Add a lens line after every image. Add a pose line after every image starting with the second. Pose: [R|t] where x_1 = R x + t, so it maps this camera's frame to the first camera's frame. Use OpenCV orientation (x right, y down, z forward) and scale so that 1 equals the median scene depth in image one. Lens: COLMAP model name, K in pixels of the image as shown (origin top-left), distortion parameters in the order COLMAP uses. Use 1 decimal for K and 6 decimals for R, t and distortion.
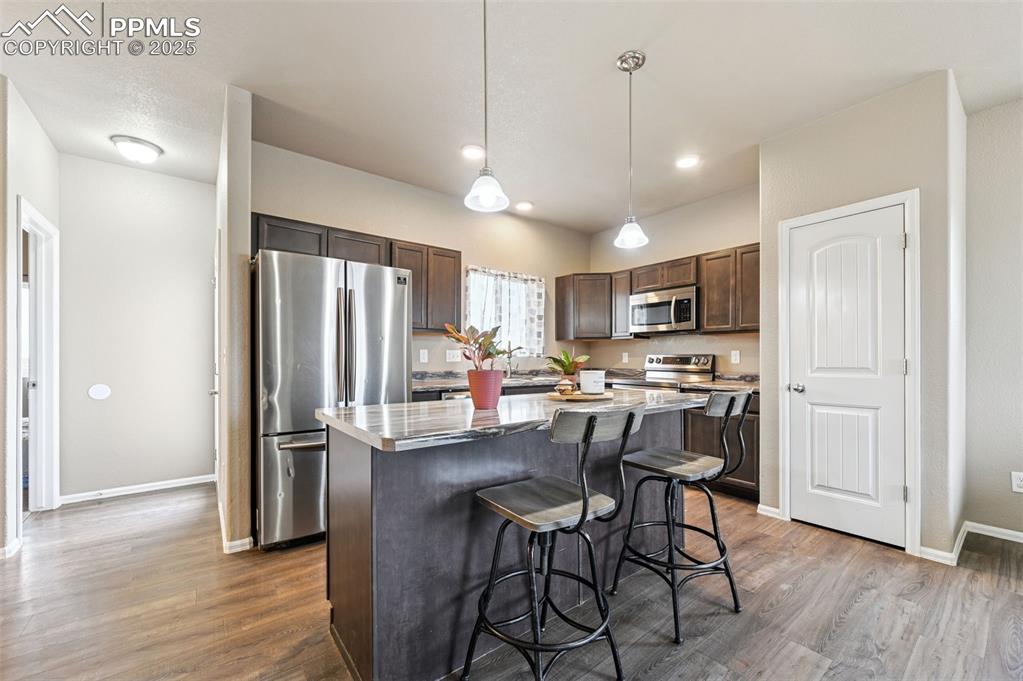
lens RADIAL K [[404.7, 0, 516.5], [0, 404.7, 359.6], [0, 0, 1]] dist [-0.001452, -0.000155]
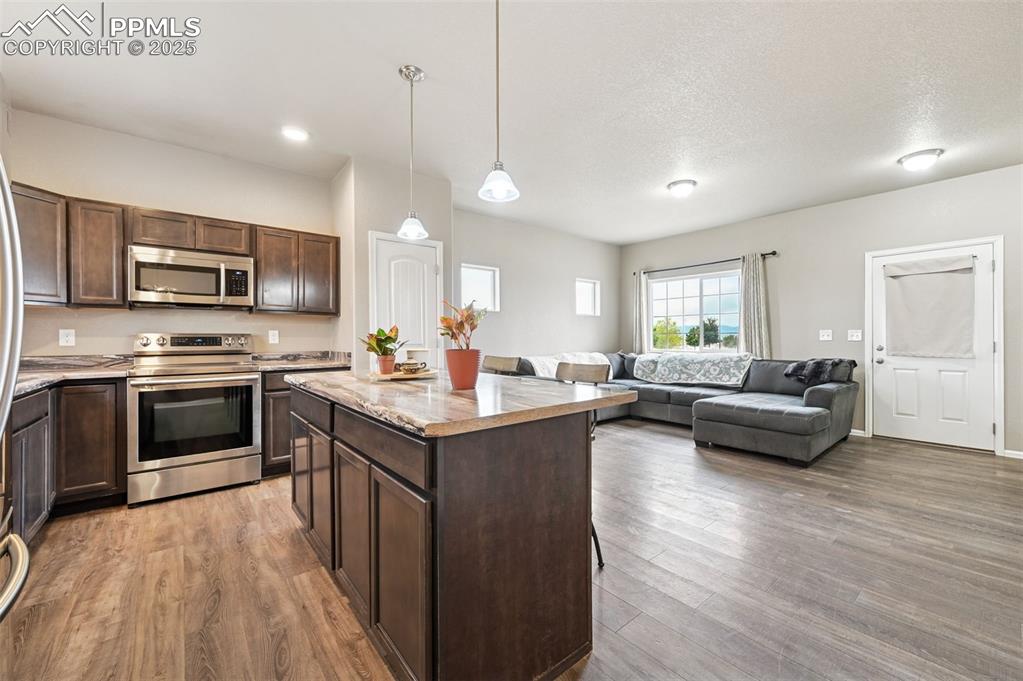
lens RADIAL K [[416.2, 0, 531.9], [0, 416.2, 340.3], [0, 0, 1]] dist [0.001101, 0.000059]
pose [[-0.028280, -0.001847, 0.999598, -0.646292], [0.006390, 0.999978, 0.002028, 0.004831], [-0.999580, 0.006445, -0.028268, 0.509742]]
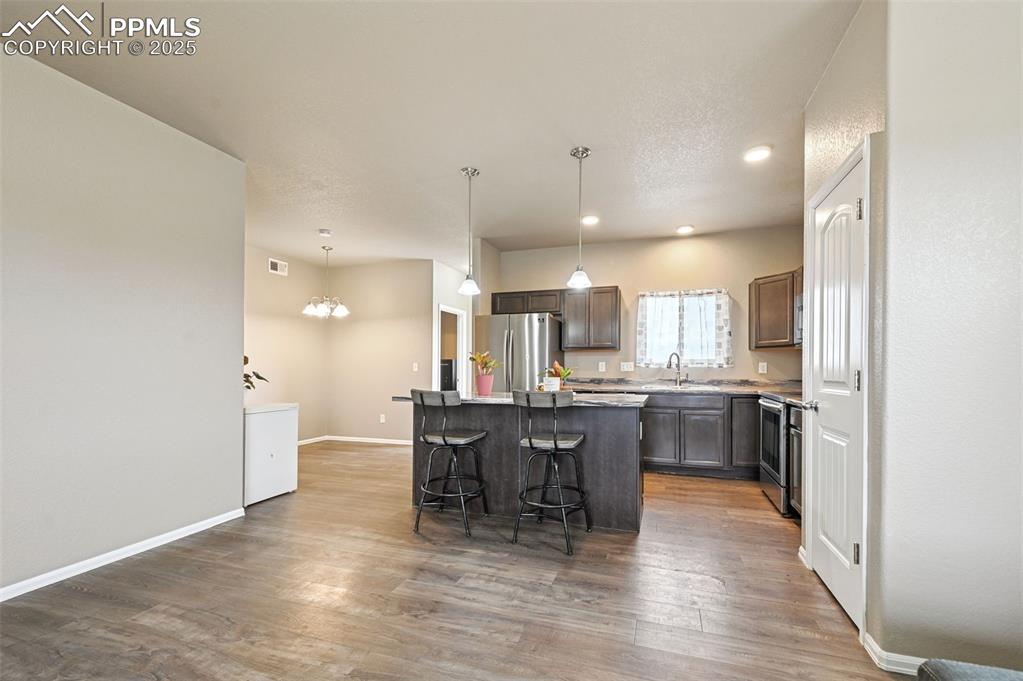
lens RADIAL K [[406.3, 0, 542.1], [0, 406.3, 366.7], [0, 0, 1]] dist [0.002381, 0.000222]
pose [[0.566180, -0.002989, -0.824276, 0.982531], [-0.001291, 0.999989, -0.004513, -0.003819], [0.824280, 0.003620, 0.566170, 0.084936]]
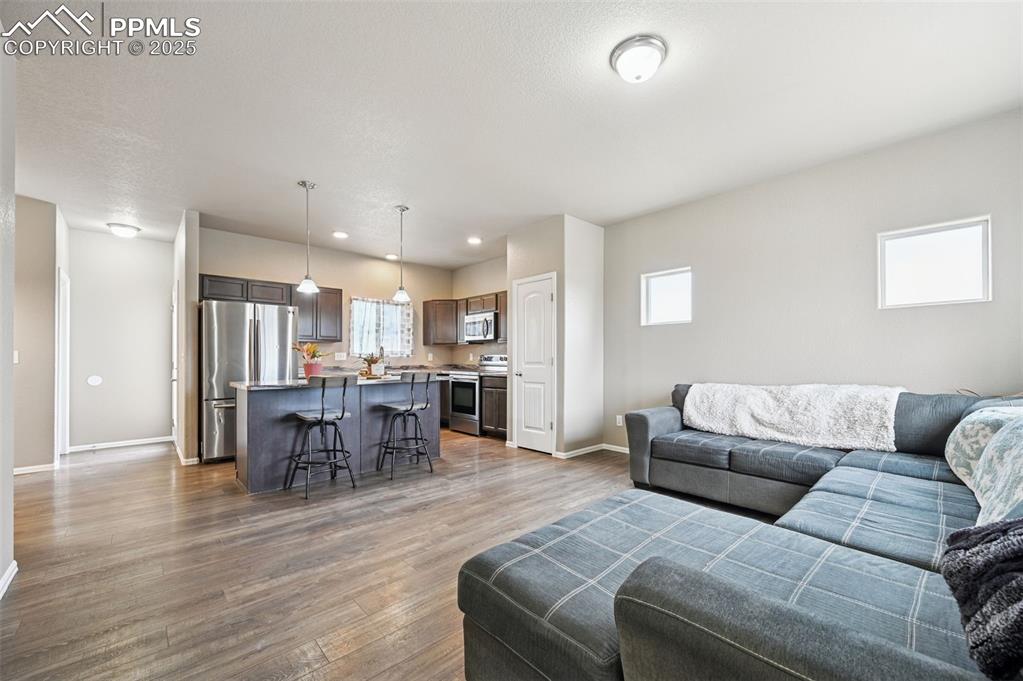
lens RADIAL K [[412.6, 0, 518.5], [0, 412.6, 354.0], [0, 0, 1]] dist [0.001322, 0.000158]
pose [[0.996720, -0.004212, 0.080817, 0.504186], [0.005163, 0.999920, -0.011562, 0.003737], [-0.080762, 0.011941, 0.996662, -0.777523]]
